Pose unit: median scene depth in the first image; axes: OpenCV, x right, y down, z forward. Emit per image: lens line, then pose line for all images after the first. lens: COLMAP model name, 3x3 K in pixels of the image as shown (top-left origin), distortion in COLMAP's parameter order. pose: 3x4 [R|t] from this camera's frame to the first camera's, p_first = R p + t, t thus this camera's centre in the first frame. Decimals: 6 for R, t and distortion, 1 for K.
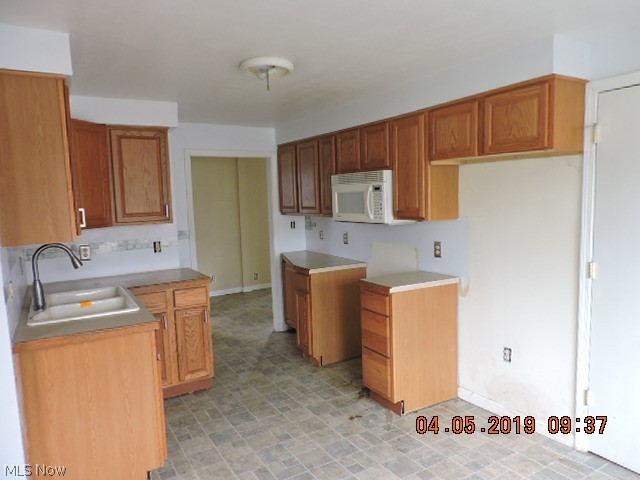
lens RADIAL K [[466.4, 0, 324.0], [0, 466.4, 241.6], [0, 0, 1]] dist [-0.005830, 0.000915]
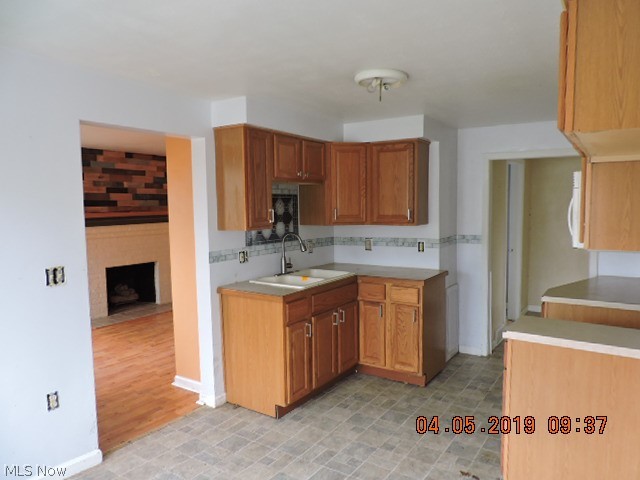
lens RADIAL K [[466.4, 0, 323.7], [0, 466.4, 239.5], [0, 0, 1]] dist [-0.005830, 0.000915]
pose [[0.425475, 0.094856, -0.899985, 0.606772], [-0.094037, 0.993742, 0.060281, -0.056571], [0.900071, 0.058984, 0.431733, 0.361558]]
